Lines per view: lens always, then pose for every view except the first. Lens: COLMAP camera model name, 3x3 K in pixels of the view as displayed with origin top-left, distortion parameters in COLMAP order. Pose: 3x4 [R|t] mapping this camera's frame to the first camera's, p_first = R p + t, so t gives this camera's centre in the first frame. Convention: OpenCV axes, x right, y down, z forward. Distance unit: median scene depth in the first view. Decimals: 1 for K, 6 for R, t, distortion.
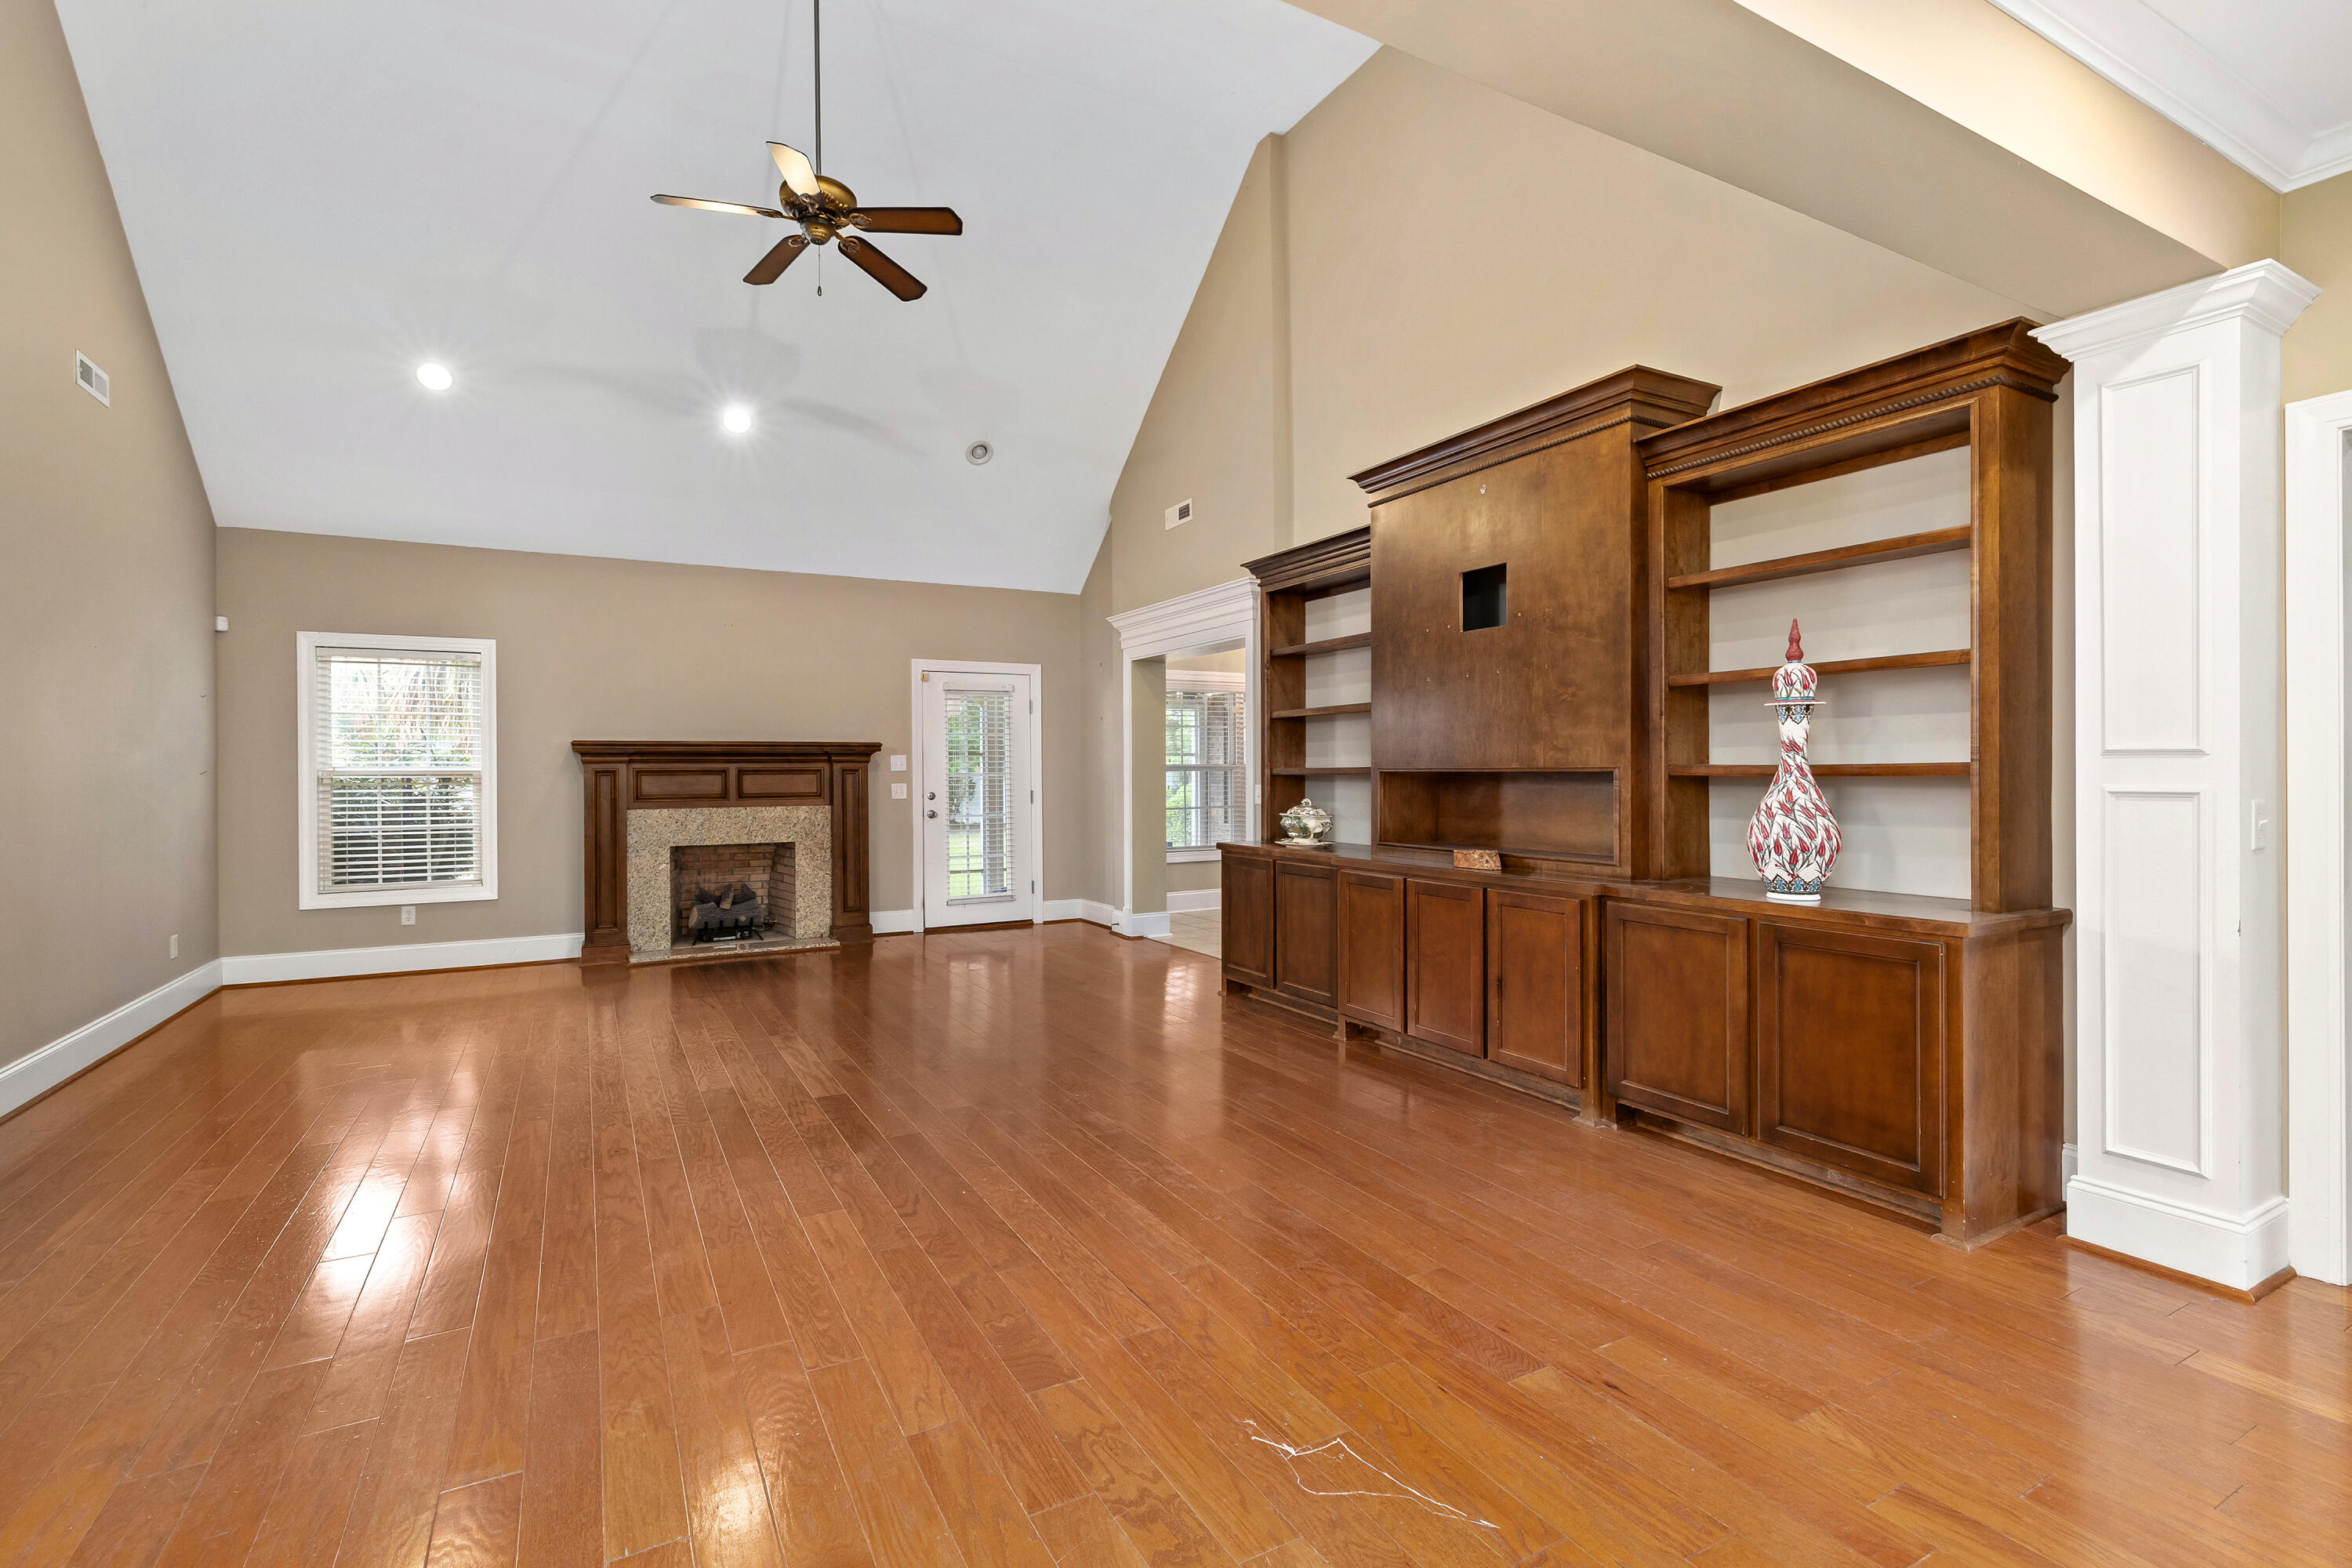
lens RADIAL K [[1037.0, 0, 1106.2], [0, 1037.0, 771.9], [0, 0, 1]] dist [0.010939, -0.002382]
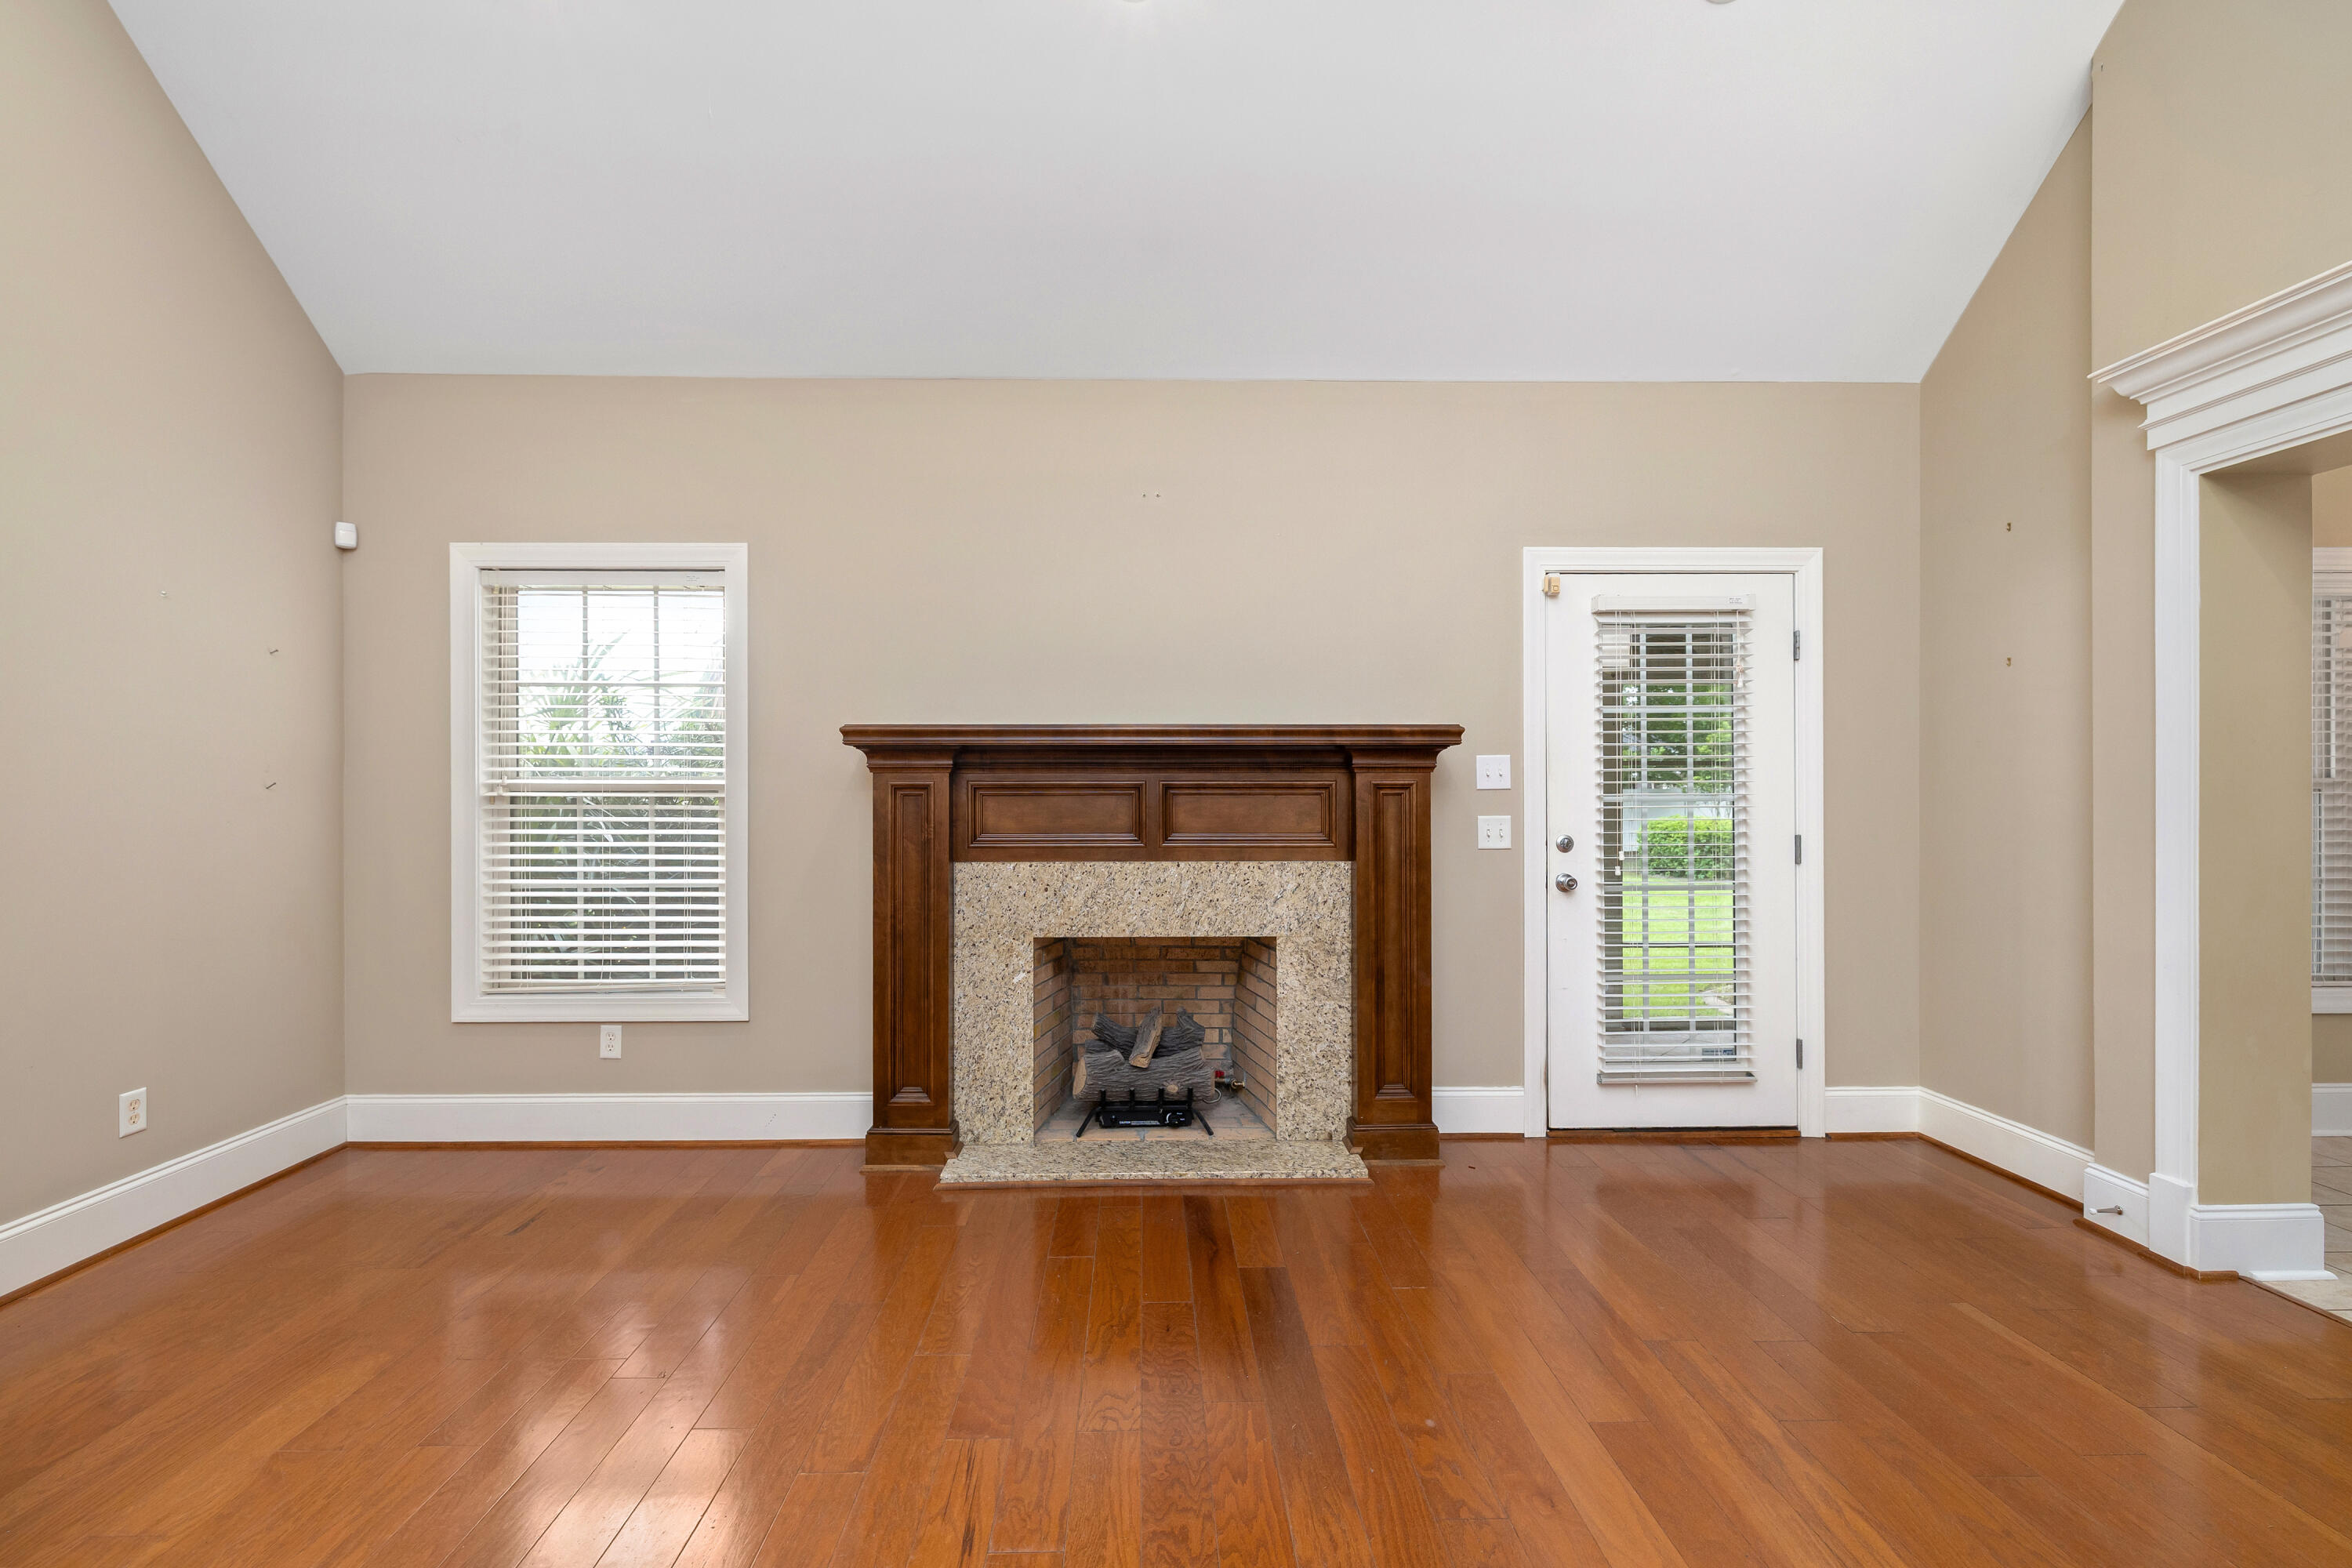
lens RADIAL K [[1037.0, 0, 1158.6], [0, 1037.0, 783.3], [0, 0, 1]] dist [0.010939, -0.002382]
pose [[0.900398, 0.003559, -0.435052, -0.148529], [-0.006288, 0.999969, -0.004832, -0.000255], [0.435021, 0.007086, 0.900392, 0.574940]]
